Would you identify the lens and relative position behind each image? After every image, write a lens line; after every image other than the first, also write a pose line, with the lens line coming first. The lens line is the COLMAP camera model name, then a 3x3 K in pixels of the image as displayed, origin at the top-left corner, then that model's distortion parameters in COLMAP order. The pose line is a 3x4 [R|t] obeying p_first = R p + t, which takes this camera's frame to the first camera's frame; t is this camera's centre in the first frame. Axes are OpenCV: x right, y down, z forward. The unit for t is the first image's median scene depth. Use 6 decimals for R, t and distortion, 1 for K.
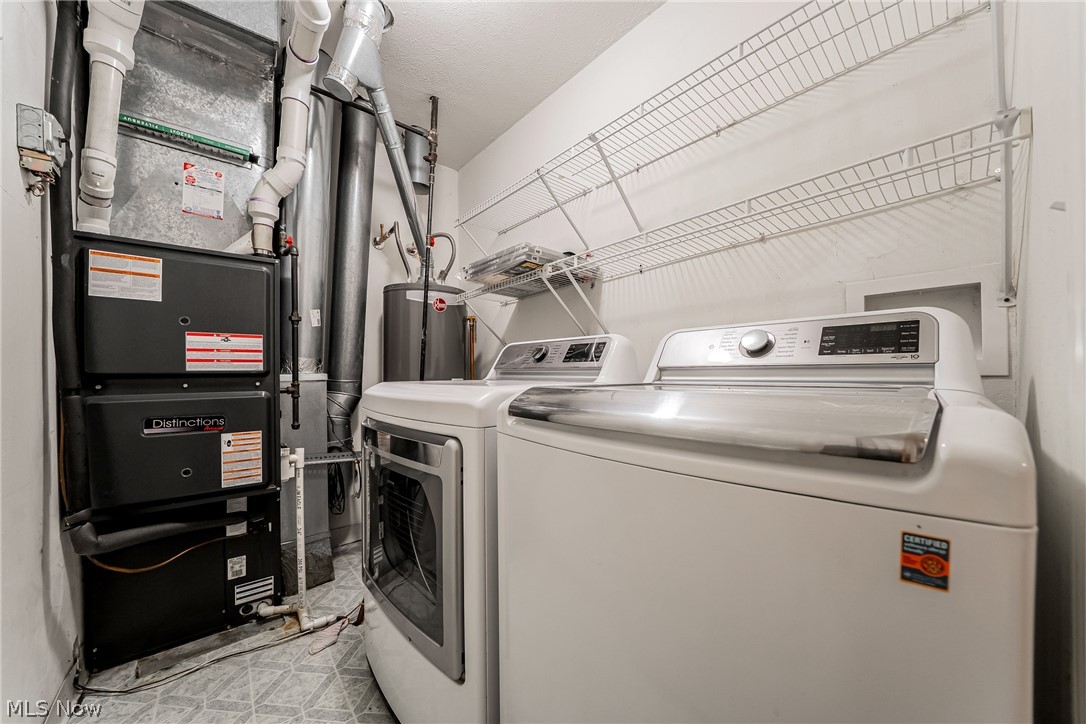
lens RADIAL K [[374.6, 0, 544.2], [0, 374.6, 369.2], [0, 0, 1]] dist [-0.022973, -0.000040]
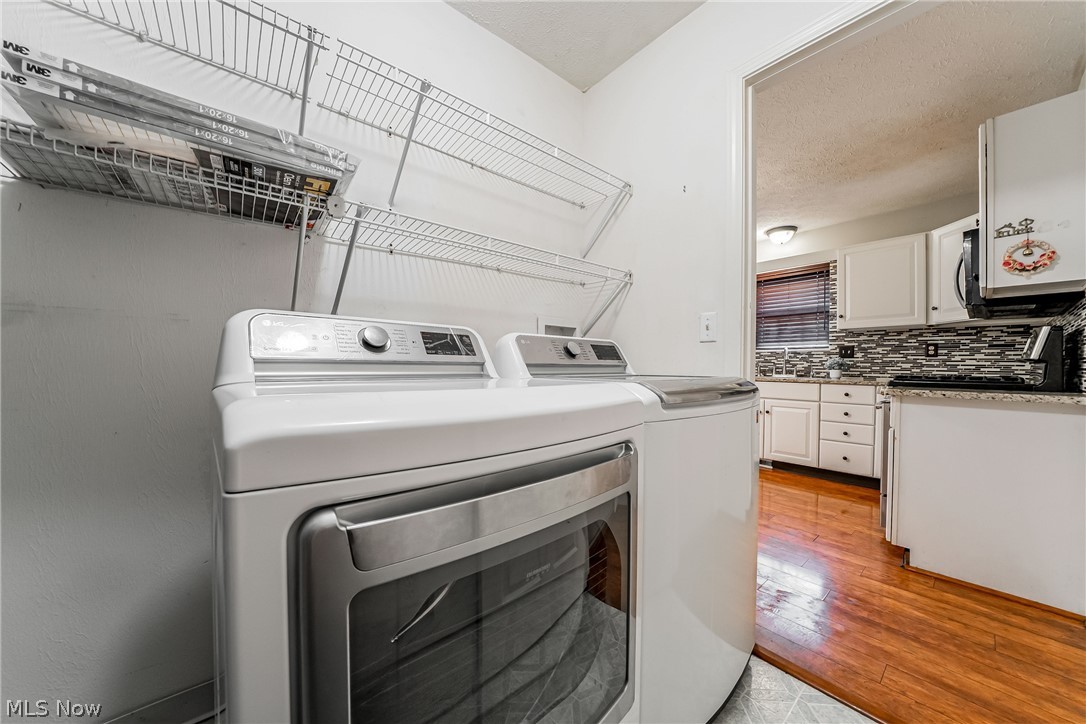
lens RADIAL K [[382.8, 0, 536.9], [0, 382.8, 365.8], [0, 0, 1]] dist [-0.020668, 0.000068]
pose [[0.027635, 0.007412, 0.999591, -0.626674], [-0.015191, 0.999860, -0.006994, 0.007310], [-0.999503, -0.014991, 0.027744, 0.631563]]
